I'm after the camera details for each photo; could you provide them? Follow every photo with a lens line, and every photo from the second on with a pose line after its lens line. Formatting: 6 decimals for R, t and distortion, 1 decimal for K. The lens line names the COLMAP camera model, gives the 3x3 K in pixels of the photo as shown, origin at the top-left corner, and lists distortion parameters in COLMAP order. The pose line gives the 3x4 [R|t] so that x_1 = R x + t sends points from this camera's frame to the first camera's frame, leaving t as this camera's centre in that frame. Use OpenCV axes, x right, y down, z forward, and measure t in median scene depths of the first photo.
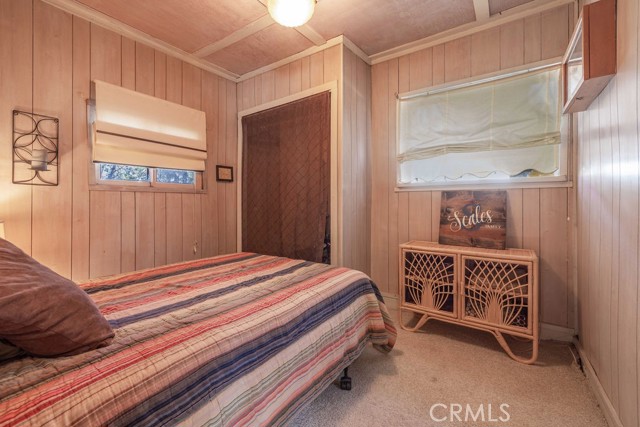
lens RADIAL K [[273.4, 0, 317.2], [0, 273.4, 208.2], [0, 0, 1]] dist [0.001863, -0.000964]
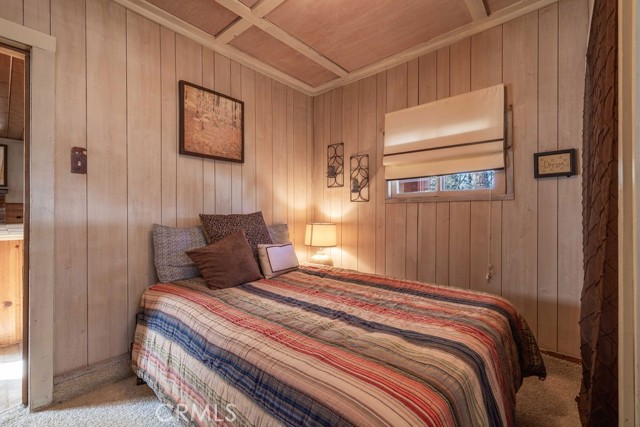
lens RADIAL K [[273.4, 0, 317.8], [0, 273.4, 212.6], [0, 0, 1]] dist [0.001863, -0.000964]
pose [[-0.102195, 0.000489, -0.994764, 0.426978], [-0.015333, 0.999880, 0.002066, -0.020524], [0.994646, 0.015464, -0.102176, 0.780826]]
